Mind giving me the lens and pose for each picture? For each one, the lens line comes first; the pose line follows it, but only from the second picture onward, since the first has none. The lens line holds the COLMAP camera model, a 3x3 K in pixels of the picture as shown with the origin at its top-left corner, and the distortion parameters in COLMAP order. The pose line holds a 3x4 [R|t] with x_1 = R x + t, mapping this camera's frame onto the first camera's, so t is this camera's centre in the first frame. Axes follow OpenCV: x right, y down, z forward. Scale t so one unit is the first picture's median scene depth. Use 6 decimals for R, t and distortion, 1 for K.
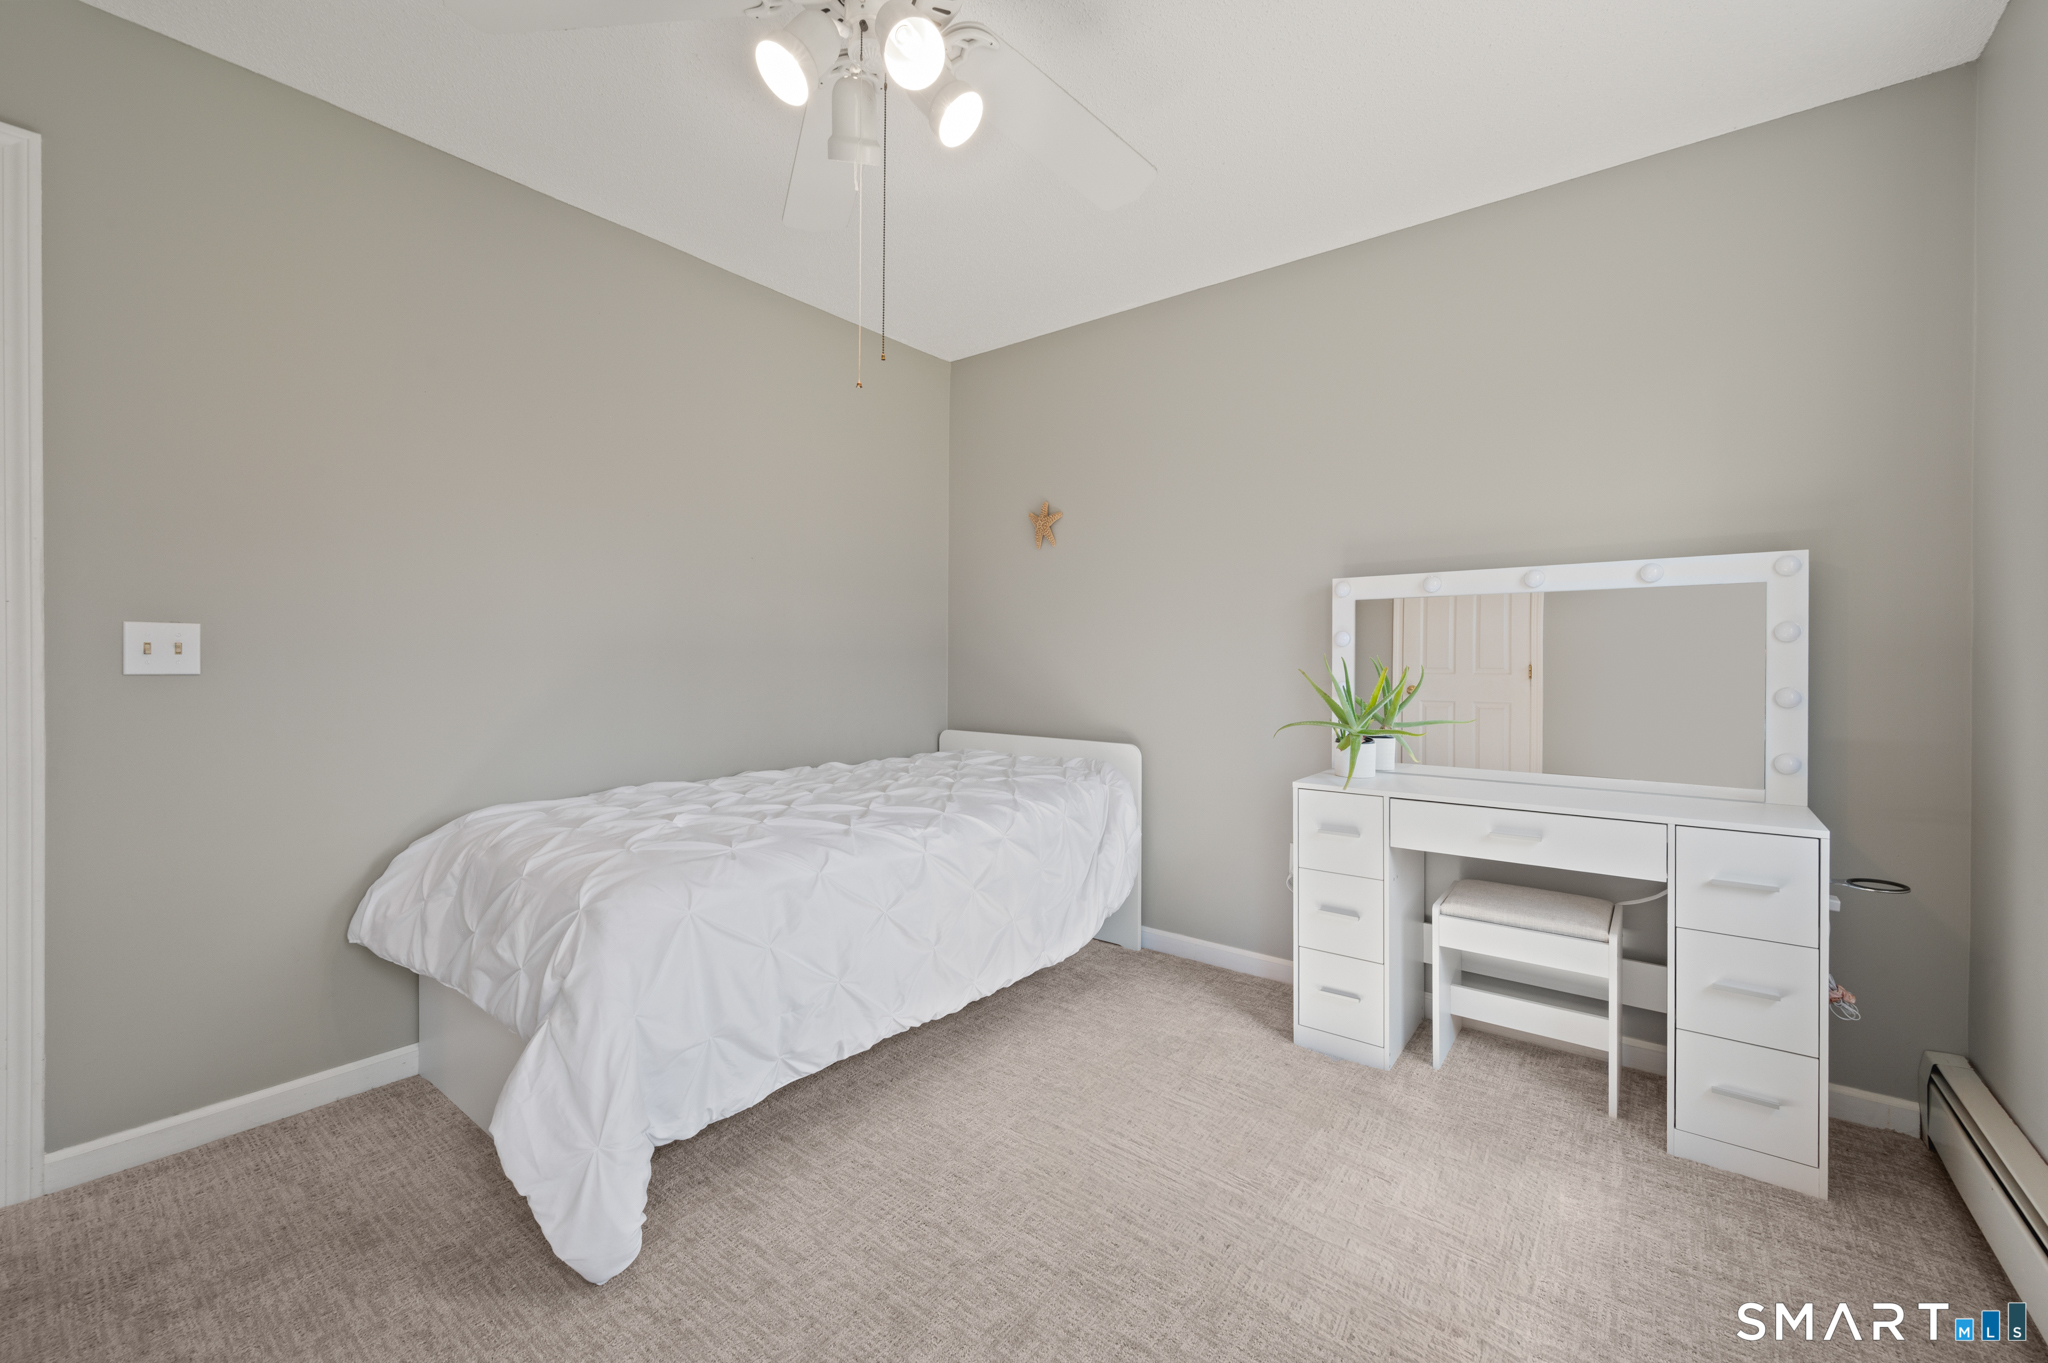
lens RADIAL K [[823.6, 0, 1029.1], [0, 823.6, 668.8], [0, 0, 1]] dist [0.002816, 0.000110]
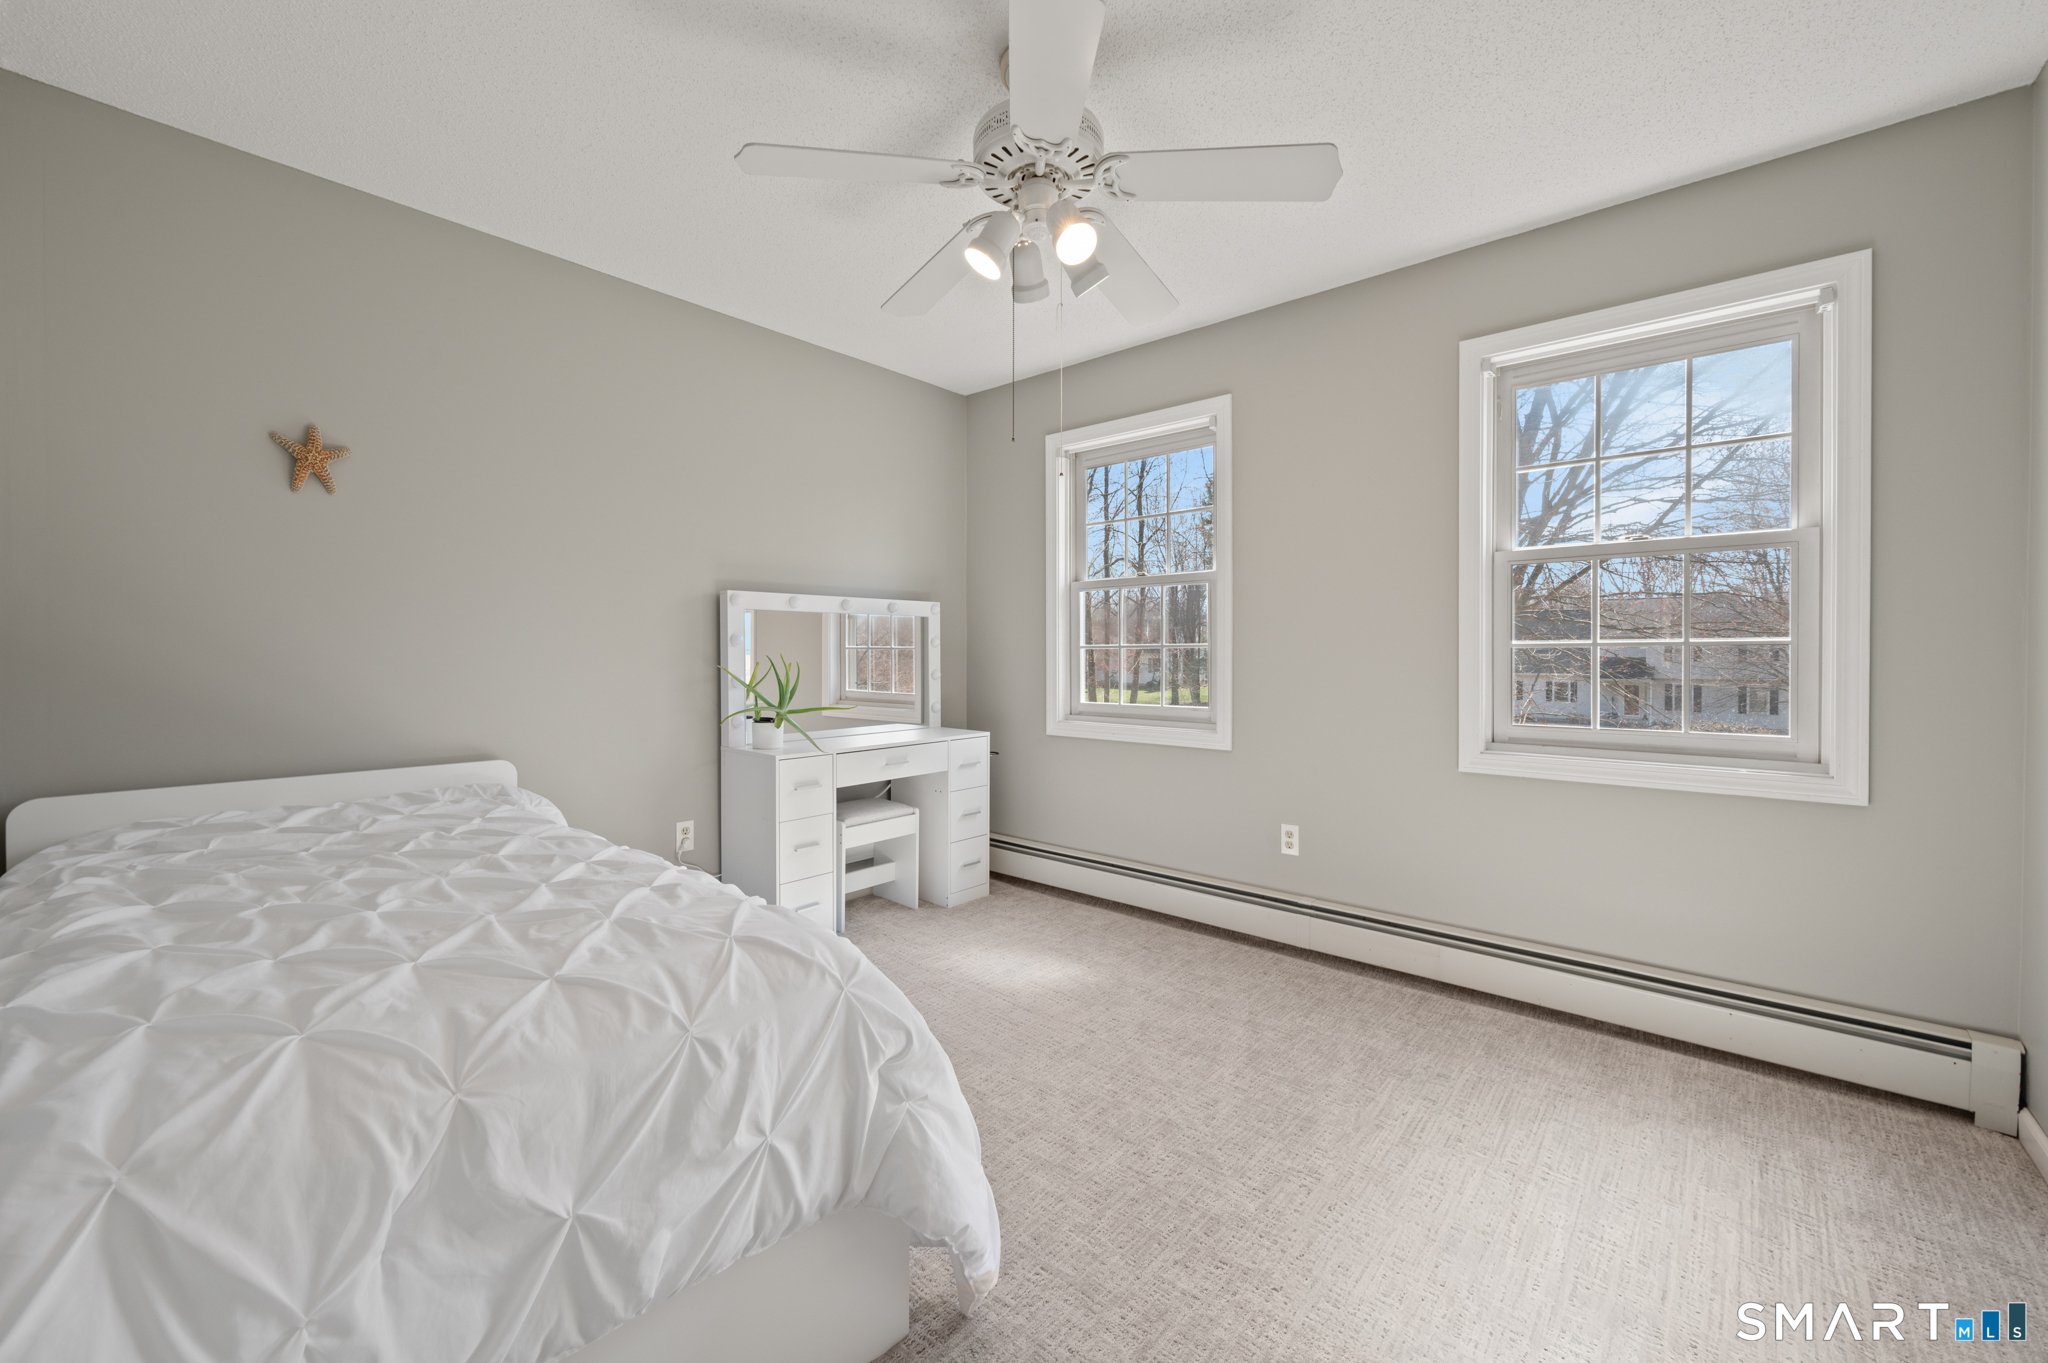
lens RADIAL K [[823.6, 0, 1028.9], [0, 823.6, 676.9], [0, 0, 1]] dist [0.002816, 0.000110]
pose [[0.047277, -0.029919, 0.998434, -0.970459], [0.017536, 0.999422, 0.029118, -0.013490], [-0.998728, 0.016132, 0.047774, 0.595296]]
